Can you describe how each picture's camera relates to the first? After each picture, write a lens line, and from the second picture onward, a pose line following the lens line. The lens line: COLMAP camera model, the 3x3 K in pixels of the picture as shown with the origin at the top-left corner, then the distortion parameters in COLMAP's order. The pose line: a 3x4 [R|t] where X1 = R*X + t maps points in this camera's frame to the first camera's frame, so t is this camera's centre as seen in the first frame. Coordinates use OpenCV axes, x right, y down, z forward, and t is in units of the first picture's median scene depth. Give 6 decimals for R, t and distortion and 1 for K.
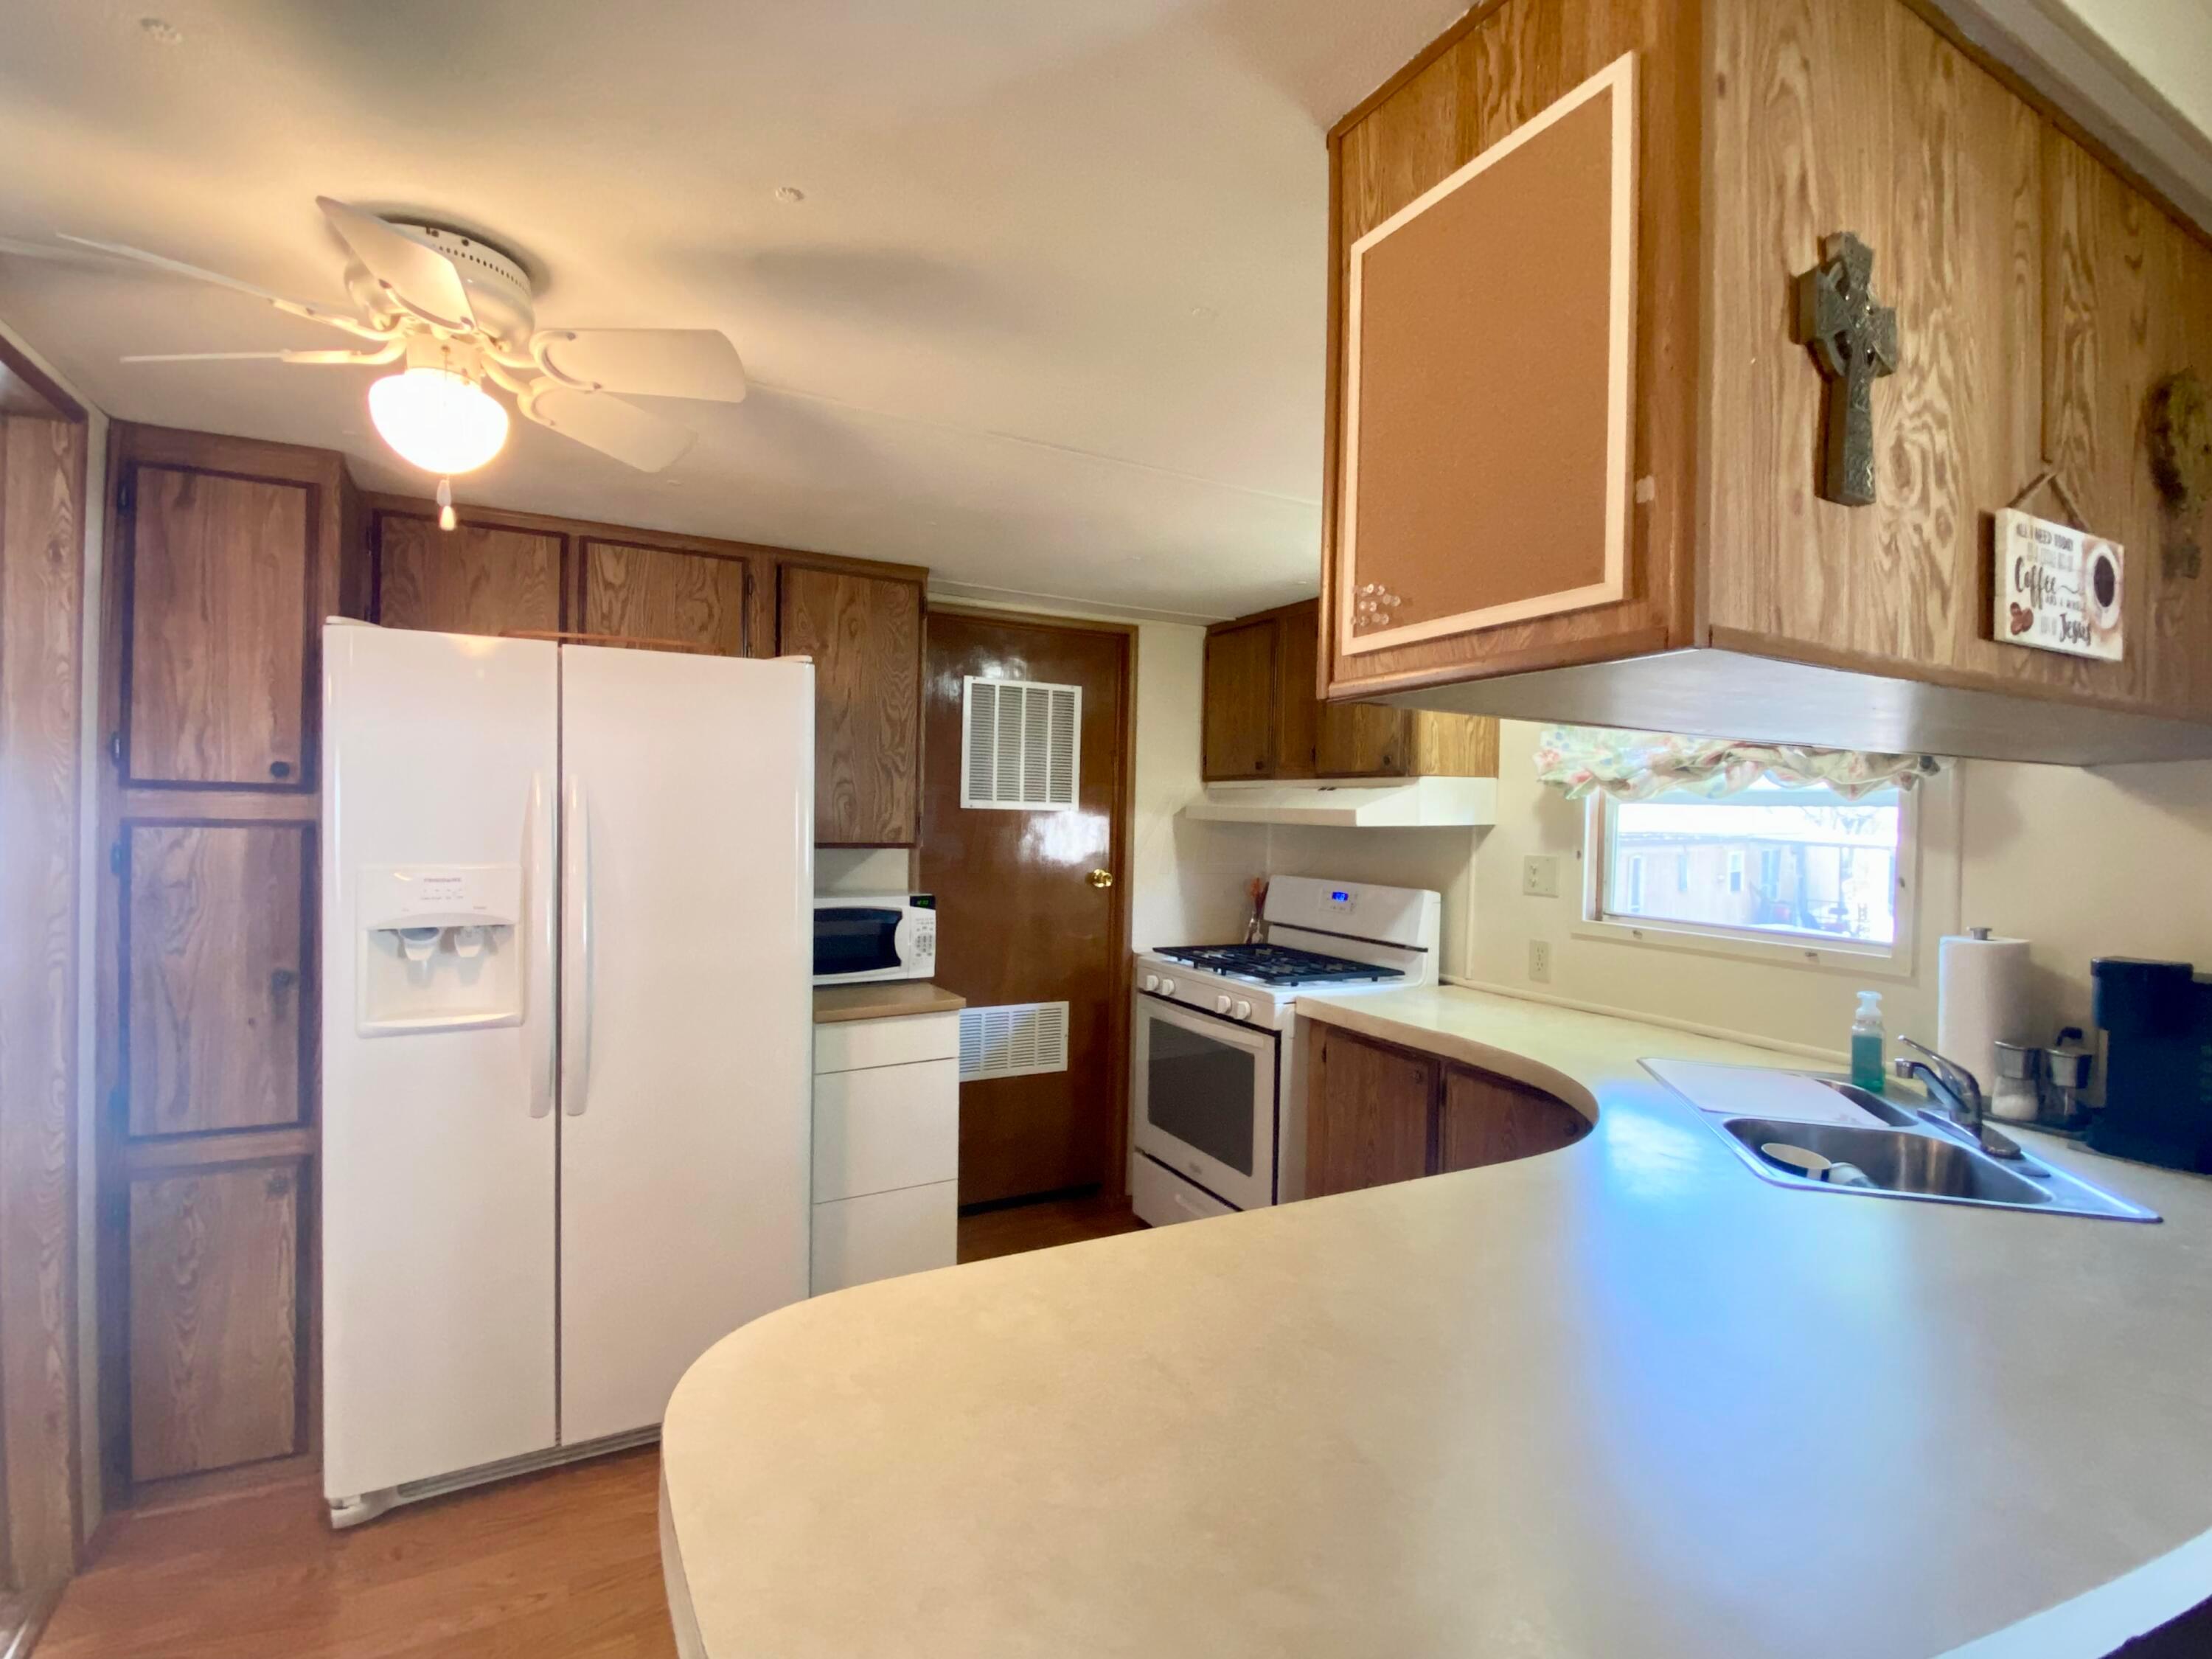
lens RADIAL K [[1051.1, 0, 1106.0], [0, 1051.1, 829.5], [0, 0, 1]] dist [0.002925, 0.000124]
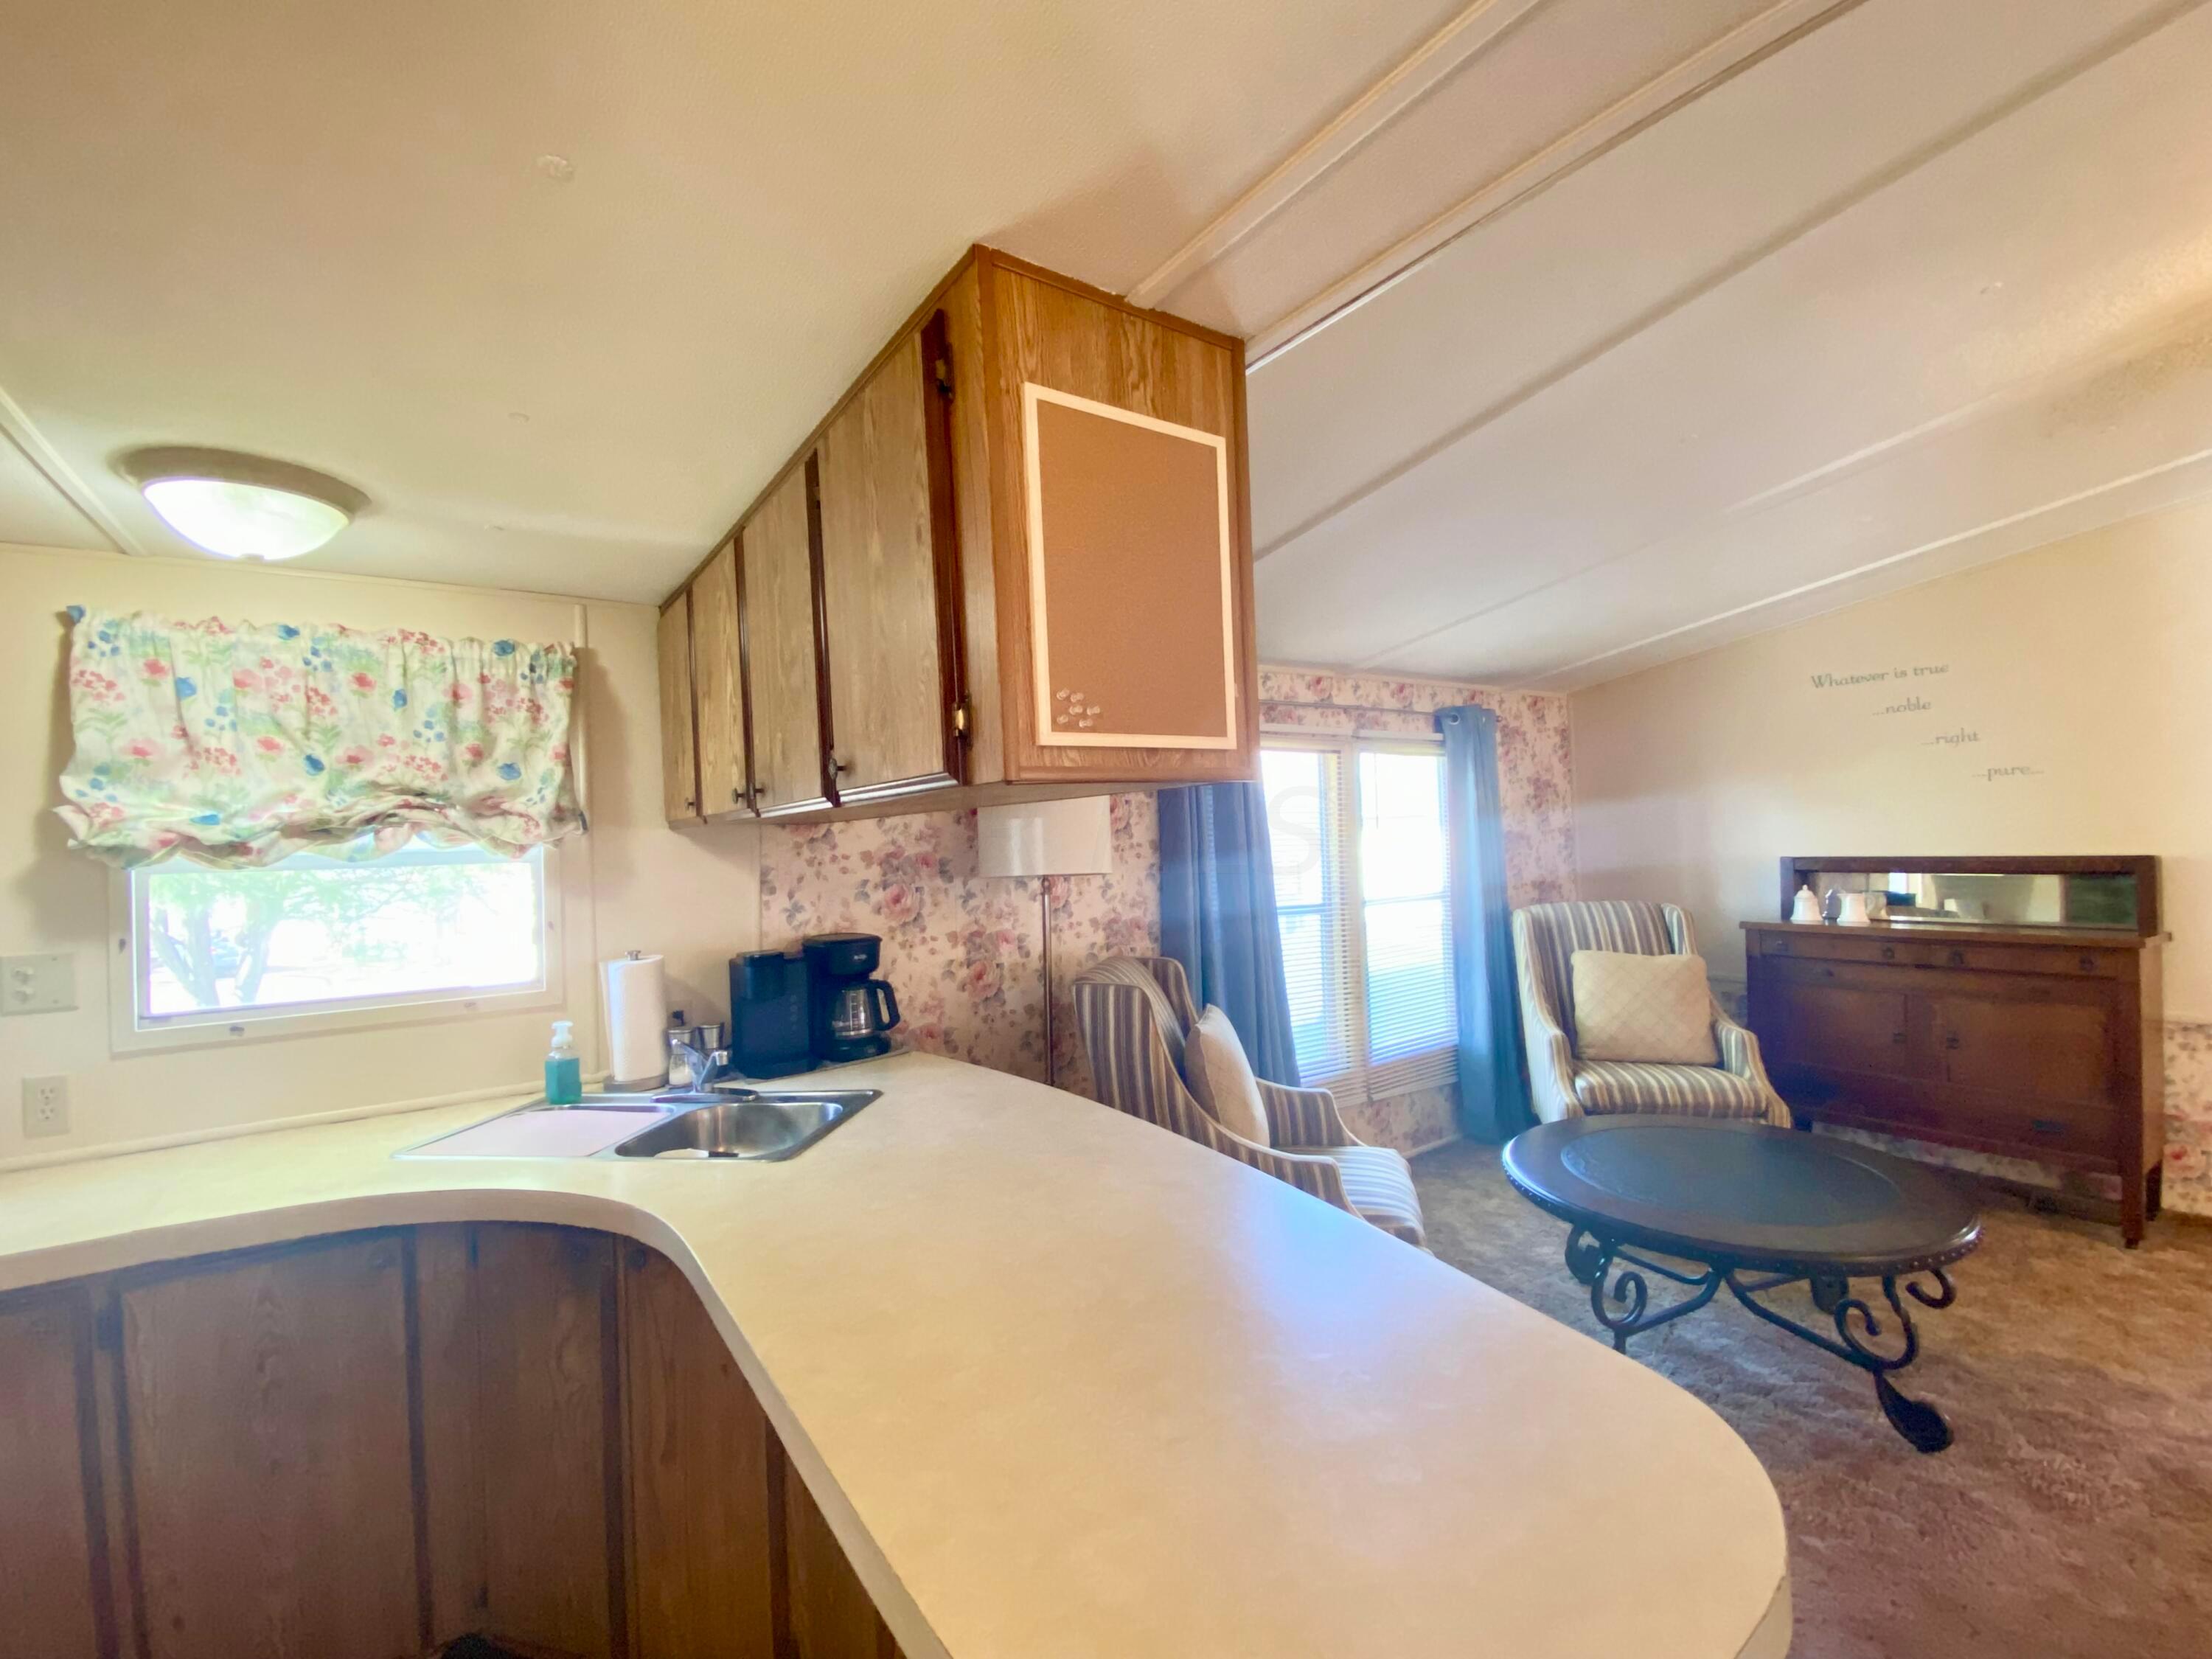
lens RADIAL K [[934.4, 0, 1106.0], [0, 934.4, 829.5], [0, 0, 1]] dist [-0.002166, -0.000360]
pose [[-0.123555, -0.003981, 0.992330, -0.369723], [0.046955, 0.998848, 0.009853, -0.040020], [-0.991226, 0.047812, -0.123225, 0.508340]]
